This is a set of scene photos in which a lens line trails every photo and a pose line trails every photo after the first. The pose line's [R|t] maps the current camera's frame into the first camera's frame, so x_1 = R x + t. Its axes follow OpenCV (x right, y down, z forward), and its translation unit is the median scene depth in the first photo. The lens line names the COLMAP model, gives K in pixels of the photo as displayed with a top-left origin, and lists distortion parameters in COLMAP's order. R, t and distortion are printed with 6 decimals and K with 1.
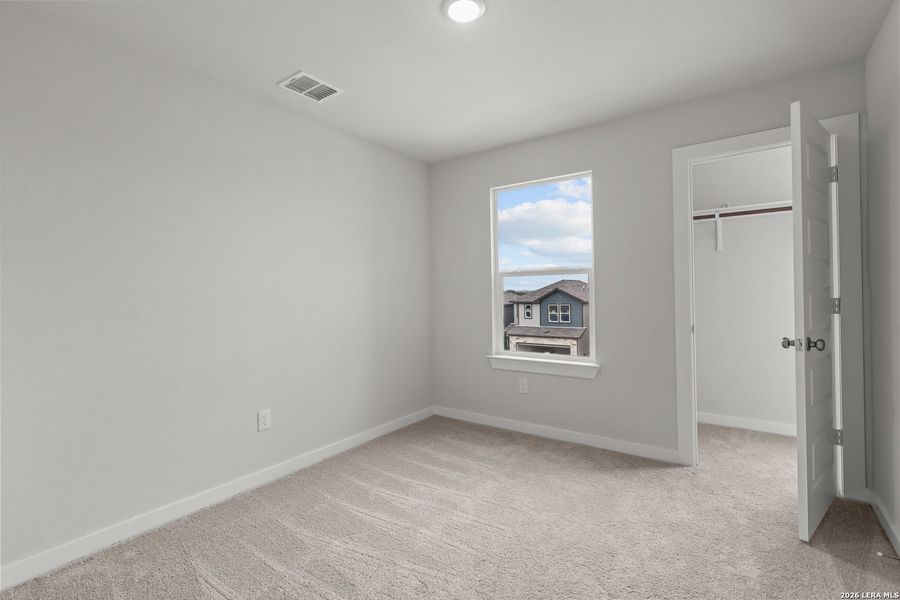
lens RADIAL K [[414.7, 0, 453.6], [0, 414.7, 296.5], [0, 0, 1]] dist [0.000170, -0.000438]
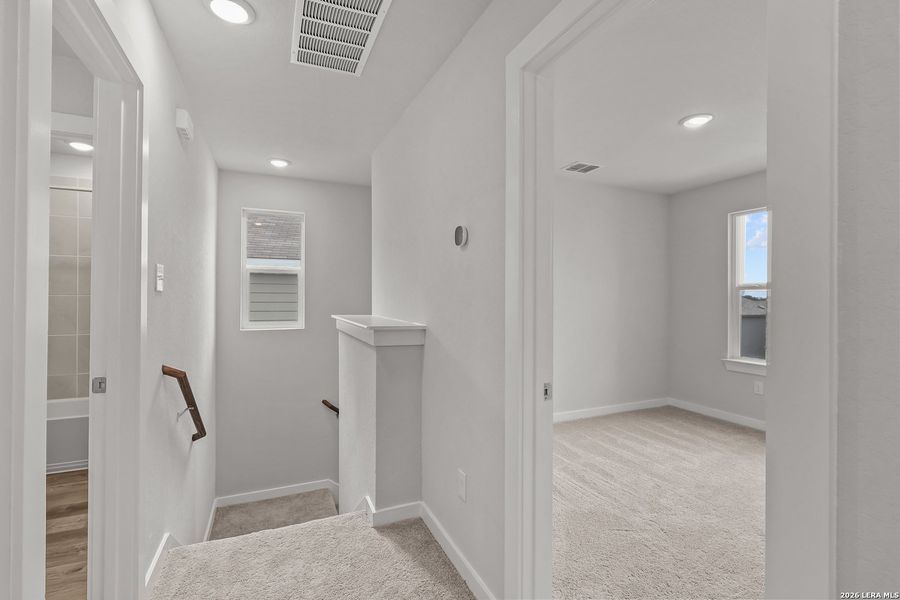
lens RADIAL K [[414.7, 0, 452.9], [0, 414.7, 300.8], [0, 0, 1]] dist [0.000170, -0.000438]
pose [[0.859632, 0.019594, -0.510538, 0.030940], [-0.020126, 0.999787, 0.004483, -0.010949], [0.510517, 0.006421, 0.859844, -0.490283]]
